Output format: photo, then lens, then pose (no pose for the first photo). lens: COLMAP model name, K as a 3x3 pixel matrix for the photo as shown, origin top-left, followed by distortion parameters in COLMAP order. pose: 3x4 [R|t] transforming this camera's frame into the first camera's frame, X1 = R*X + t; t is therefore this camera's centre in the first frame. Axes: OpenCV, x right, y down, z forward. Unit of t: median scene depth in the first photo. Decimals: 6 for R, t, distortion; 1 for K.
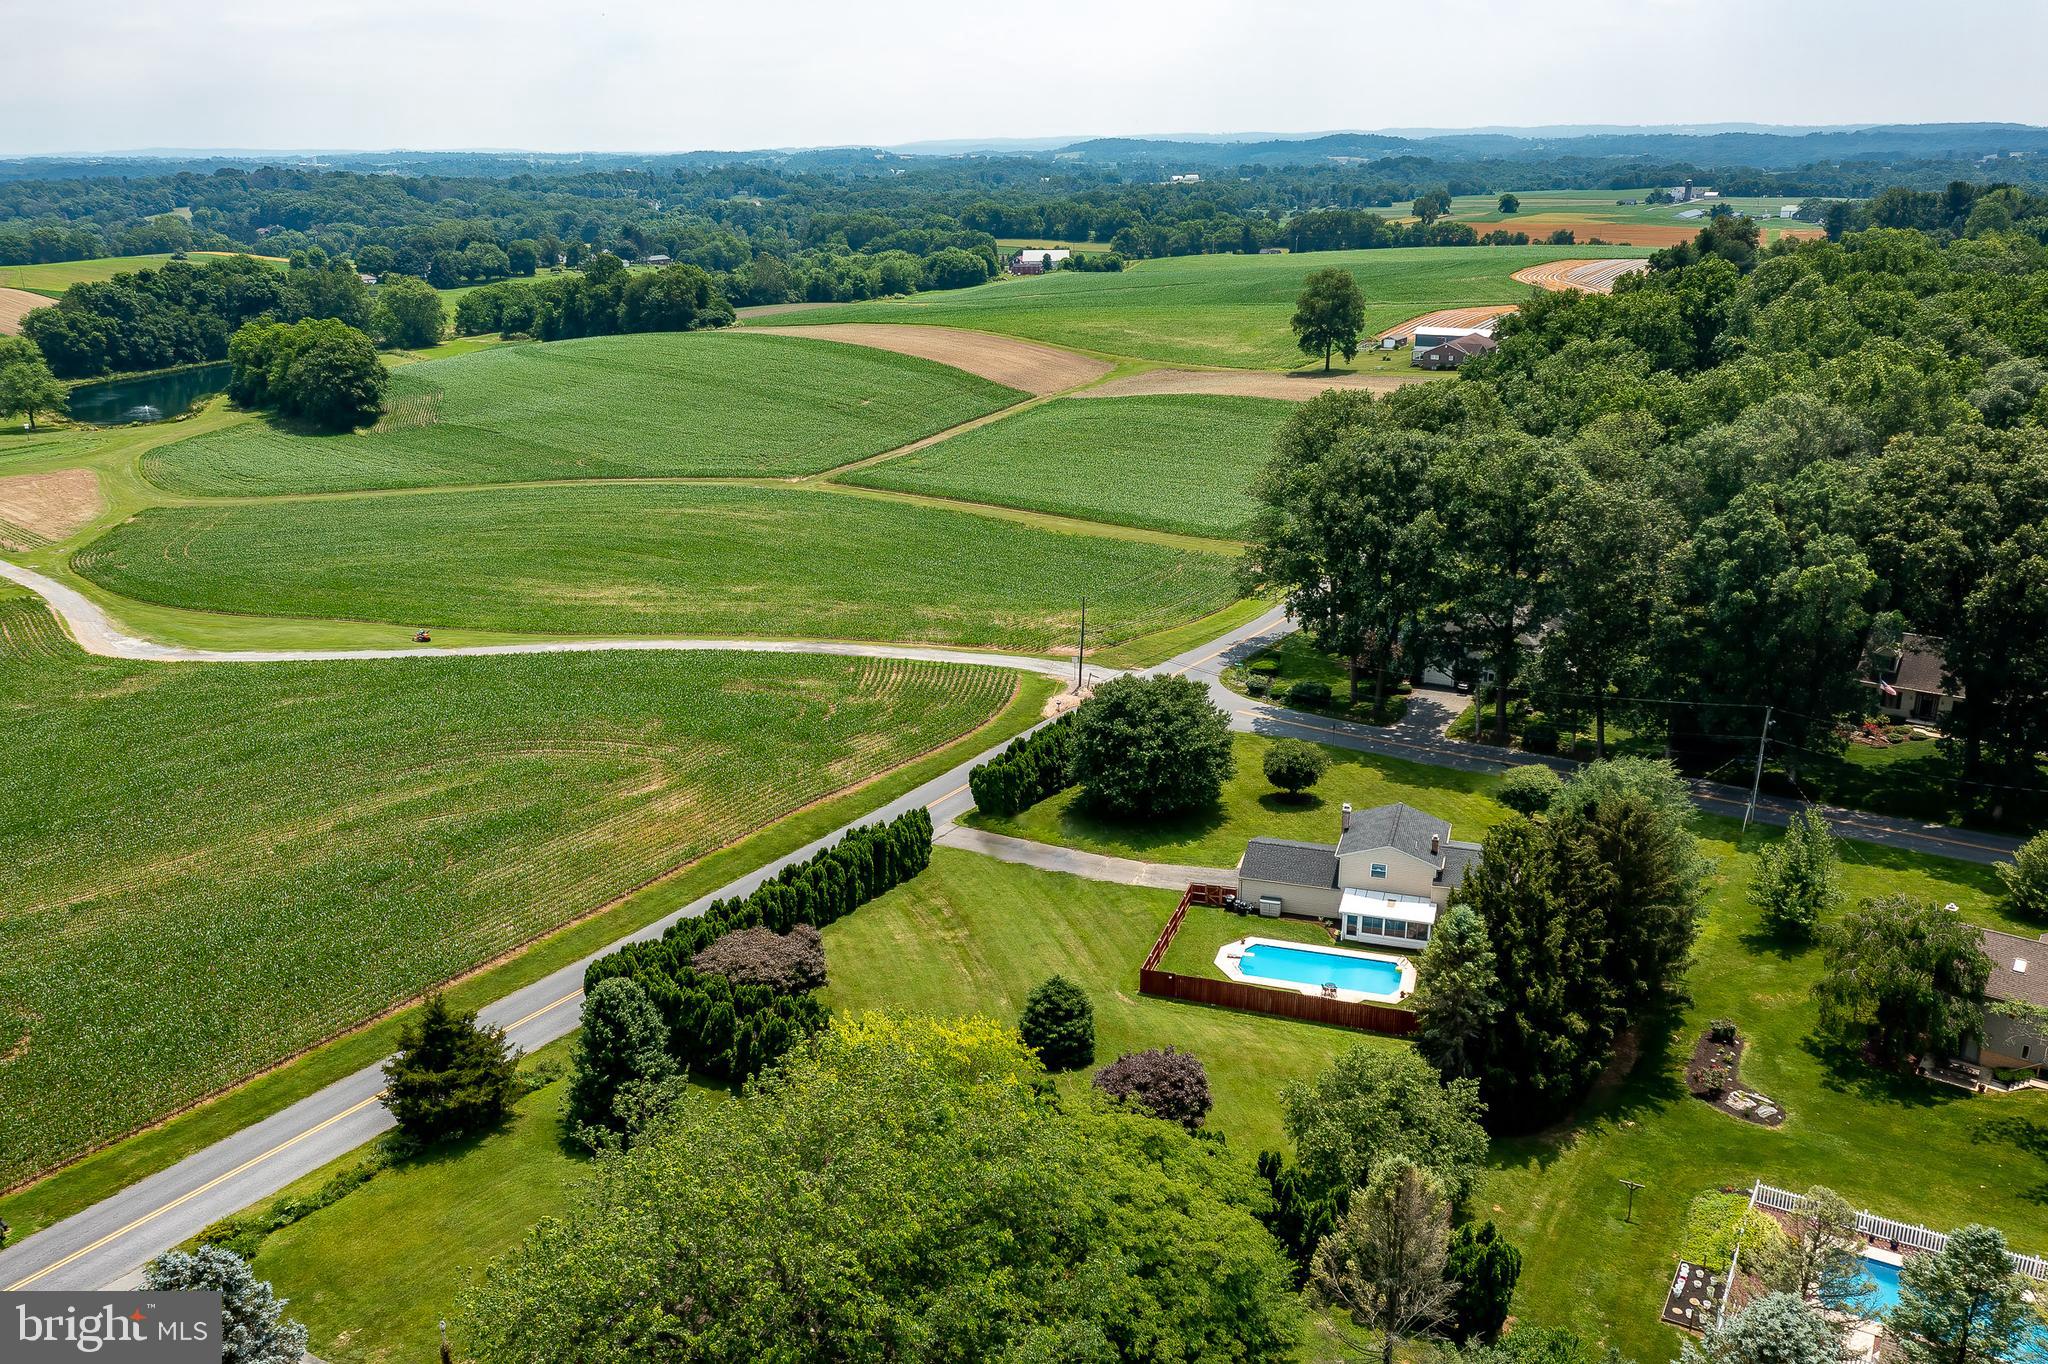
lens RADIAL K [[1582.9, 0, 1024.0], [0, 1582.9, 682.0], [0, 0, 1]] dist [0.003170, 0.010592]
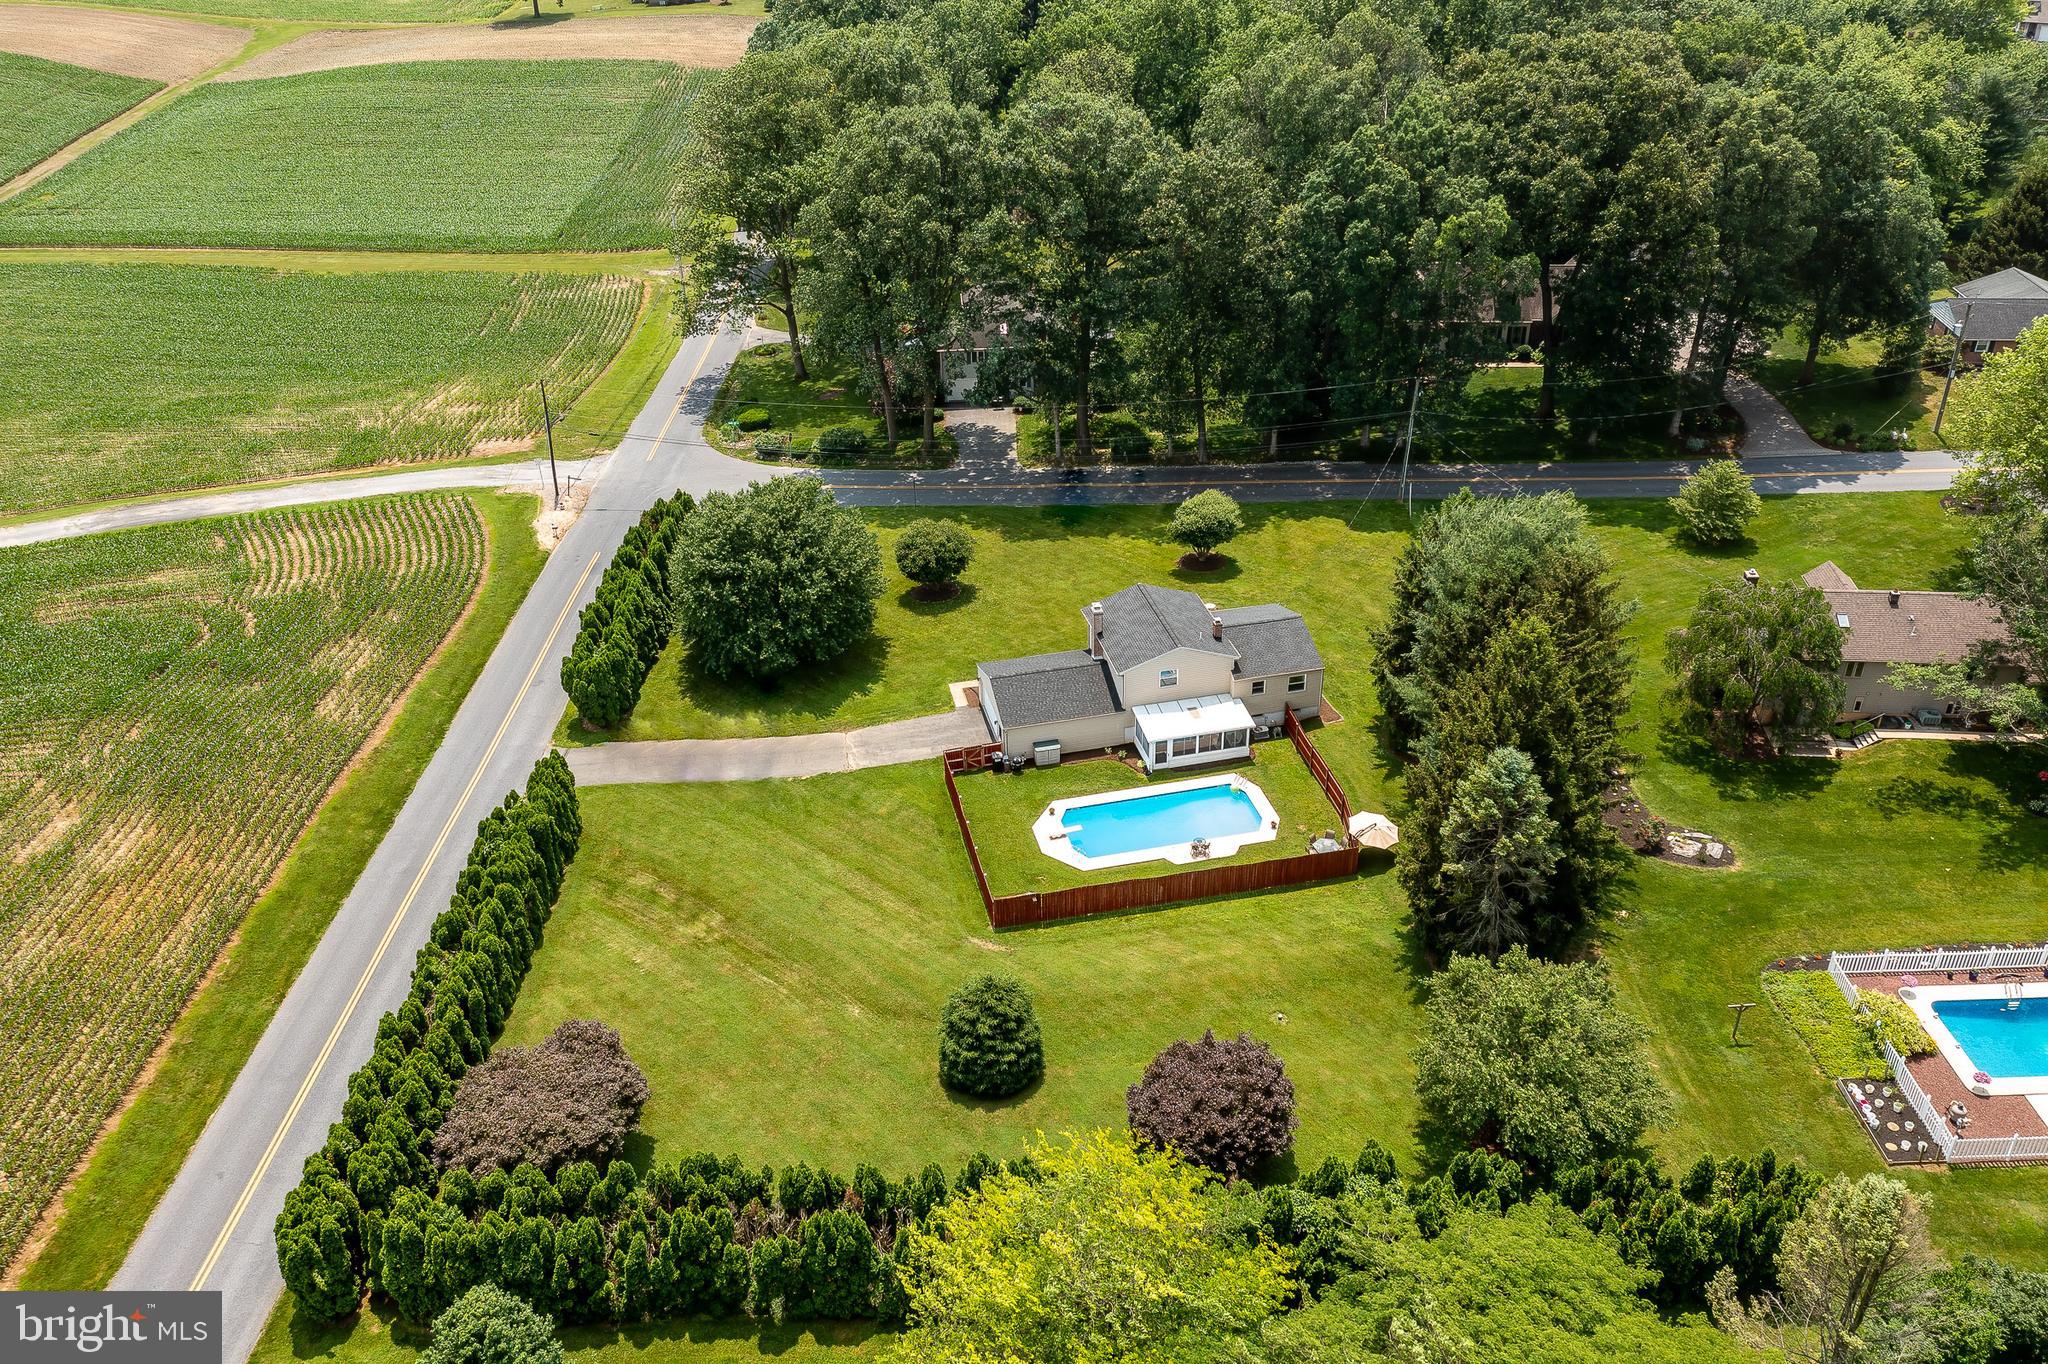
lens RADIAL K [[1582.9, 0, 1024.0], [0, 1582.9, 682.0], [0, 0, 1]] dist [0.003170, 0.010592]
pose [[0.855373, -0.276199, 0.438236, -0.181889], [0.176105, 0.950656, 0.255422, -0.092381], [-0.487159, -0.141305, 0.861806, 0.289125]]
